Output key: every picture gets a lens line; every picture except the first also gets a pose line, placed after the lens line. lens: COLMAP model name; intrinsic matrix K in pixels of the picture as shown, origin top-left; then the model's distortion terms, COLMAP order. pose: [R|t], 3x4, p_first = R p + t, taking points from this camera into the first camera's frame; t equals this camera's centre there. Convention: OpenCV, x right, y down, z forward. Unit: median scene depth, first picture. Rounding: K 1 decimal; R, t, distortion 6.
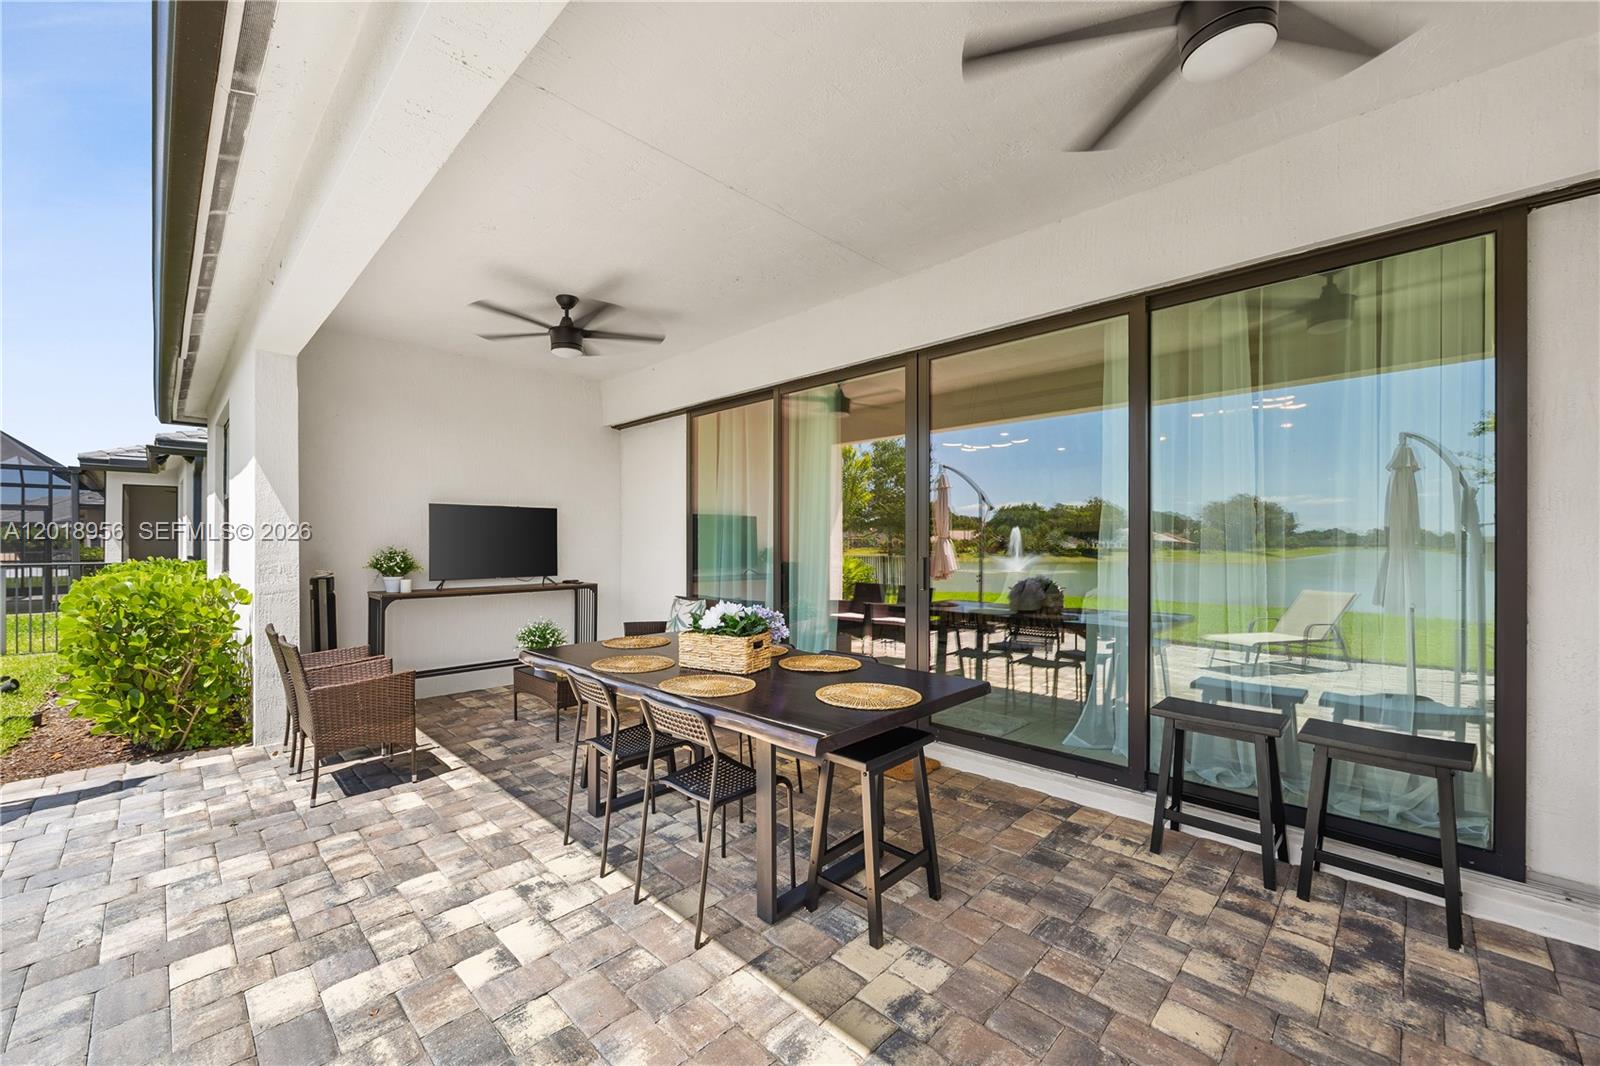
lens RADIAL K [[616.0, 0, 799.2], [0, 616.0, 539.9], [0, 0, 1]] dist [-0.002217, -0.000132]
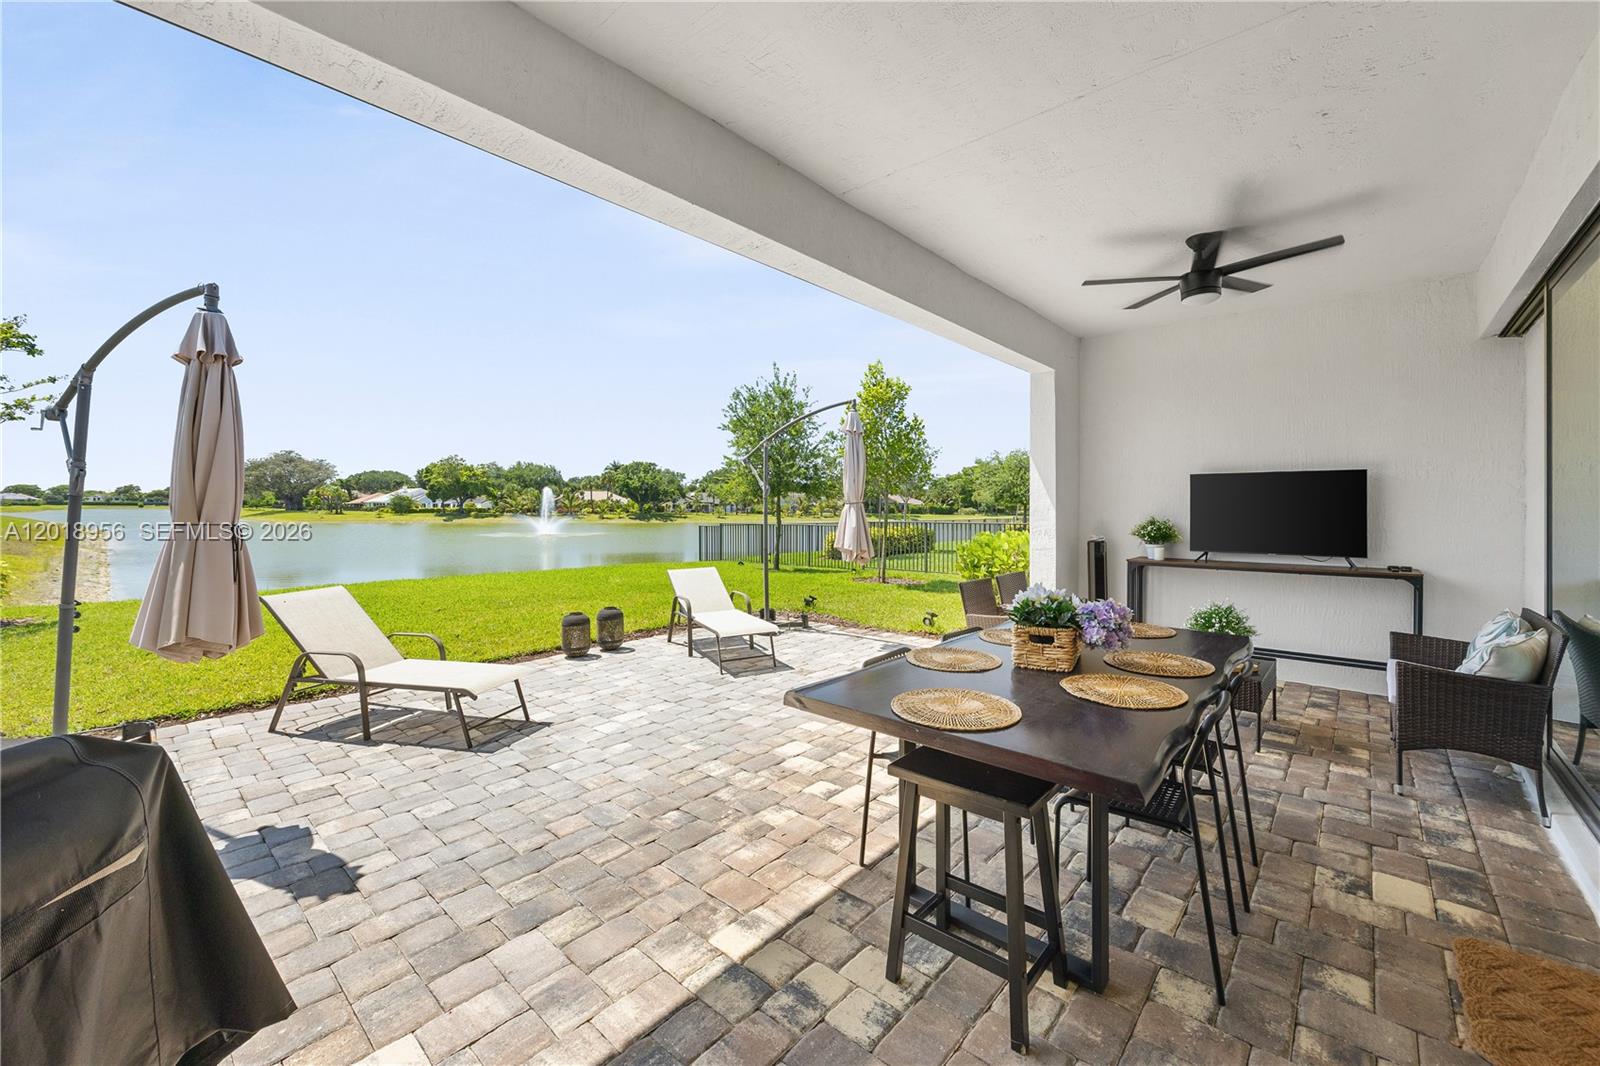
lens RADIAL K [[616.0, 0, 797.3], [0, 616.0, 506.8], [0, 0, 1]] dist [-0.002217, -0.000132]
pose [[0.068712, -0.000247, -0.997636, 0.454280], [-0.000251, 1.000000, -0.000265, -0.006746], [0.997636, 0.000269, 0.068712, 0.366345]]
